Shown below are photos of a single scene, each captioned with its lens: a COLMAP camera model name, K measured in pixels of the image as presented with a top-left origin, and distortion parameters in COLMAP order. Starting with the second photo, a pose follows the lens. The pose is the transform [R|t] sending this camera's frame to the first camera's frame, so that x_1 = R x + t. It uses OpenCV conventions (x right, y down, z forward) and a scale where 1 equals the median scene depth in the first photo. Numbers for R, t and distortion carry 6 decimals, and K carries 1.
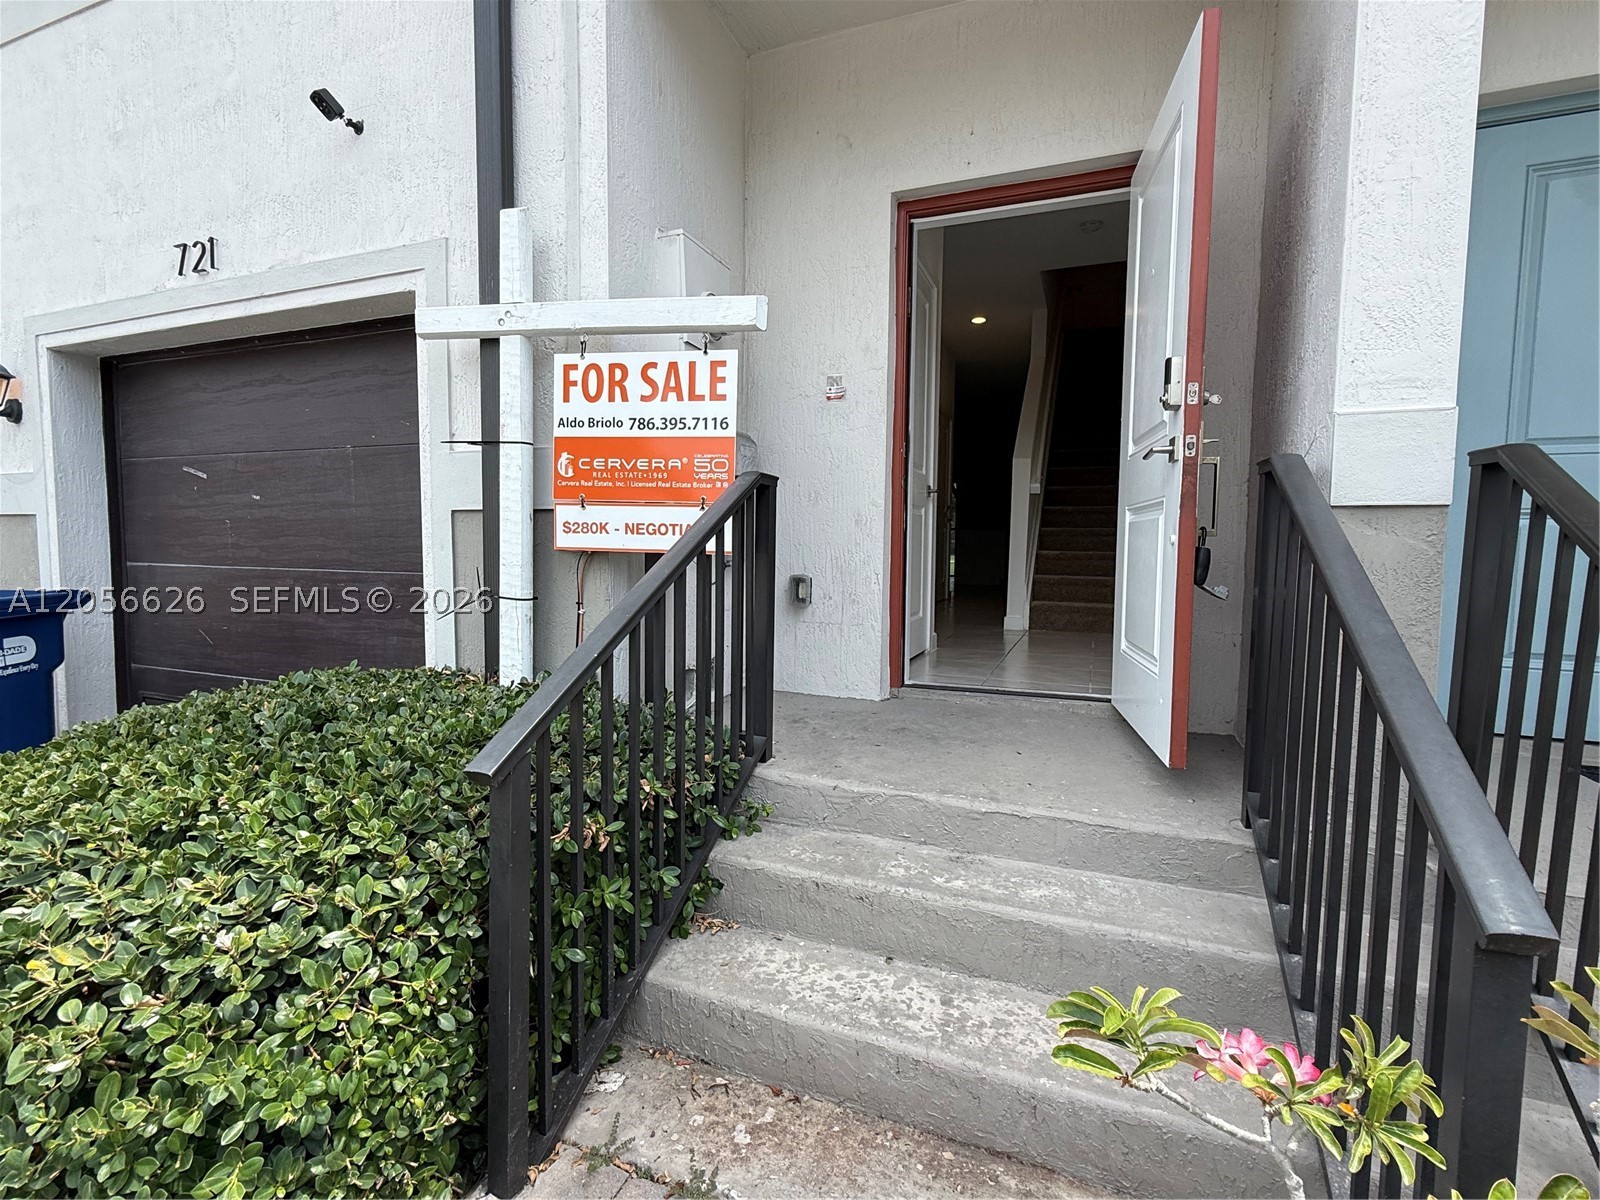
lens RADIAL K [[742.5, 0, 801.3], [0, 742.5, 600.5], [0, 0, 1]] dist [0.000464, -0.000196]
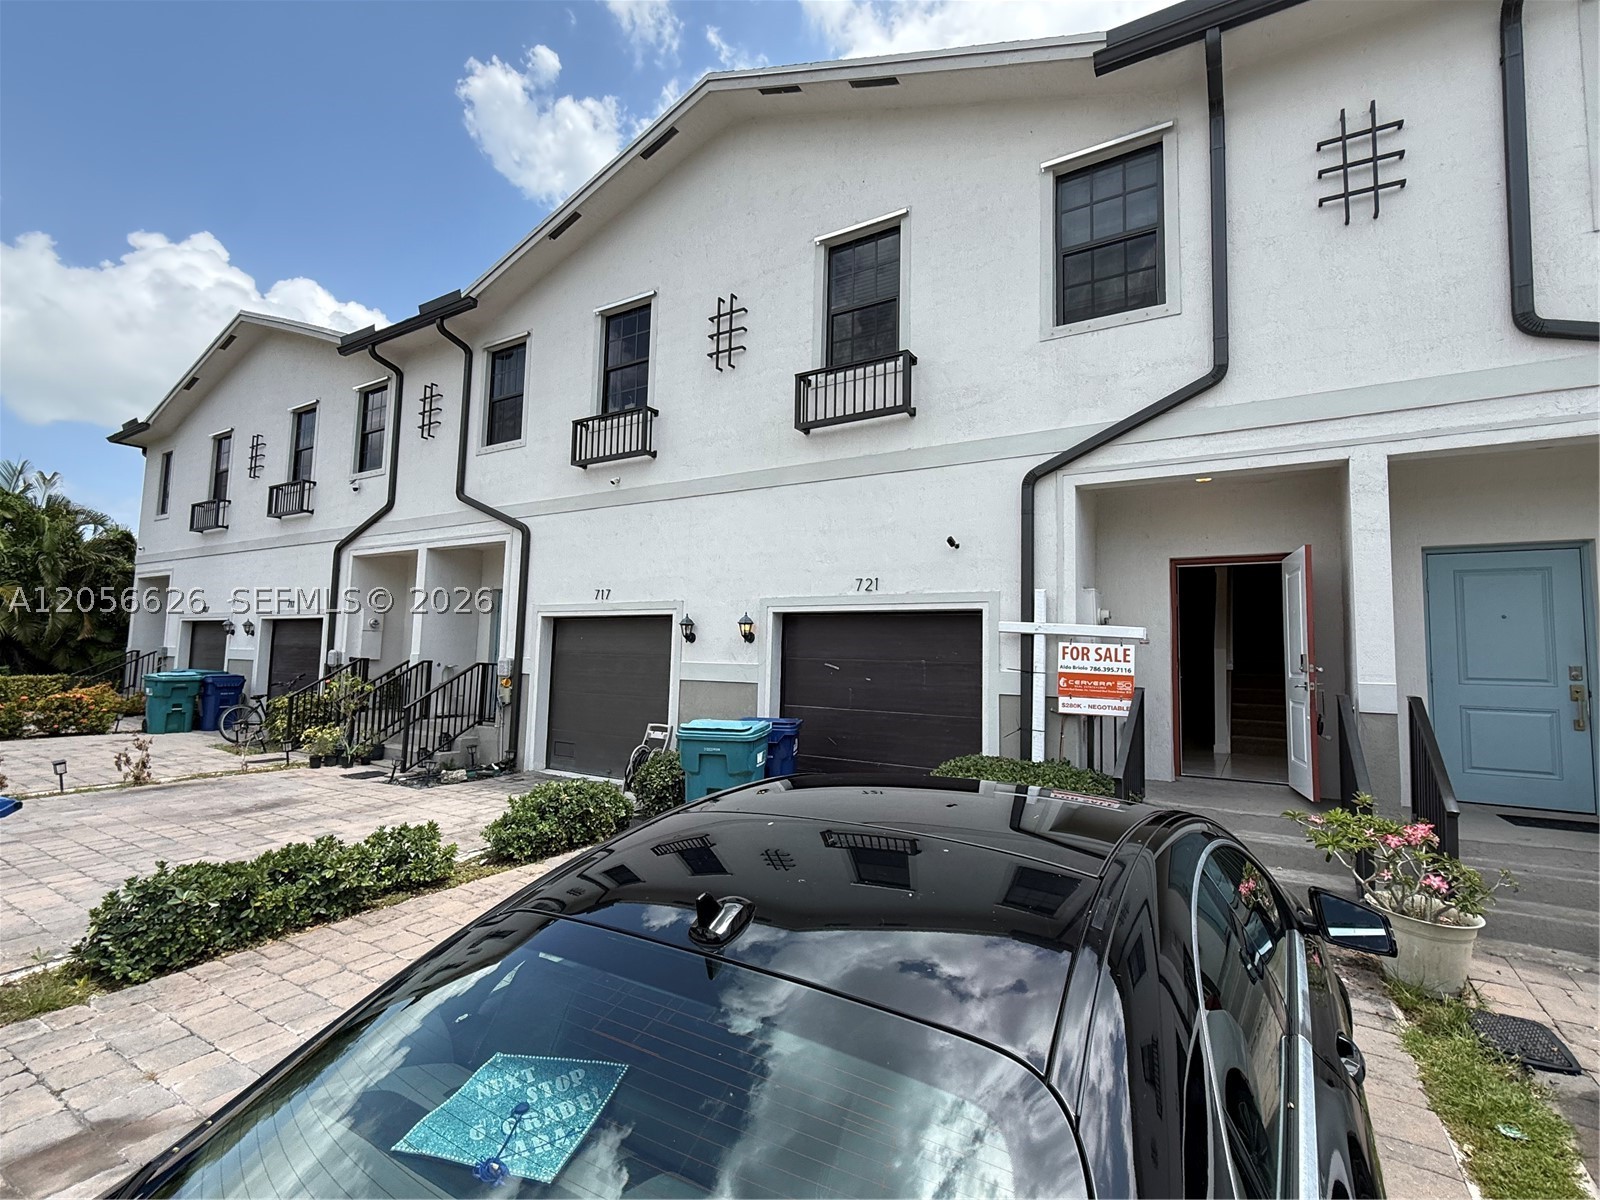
lens RADIAL K [[742.5, 0, 796.0], [0, 742.5, 599.6], [0, 0, 1]] dist [0.000464, -0.000196]
pose [[0.983486, 0.000336, -0.180986, -0.798098], [-0.029287, 0.987114, -0.157314, -0.022672], [0.178601, 0.160017, 0.970822, -1.907215]]
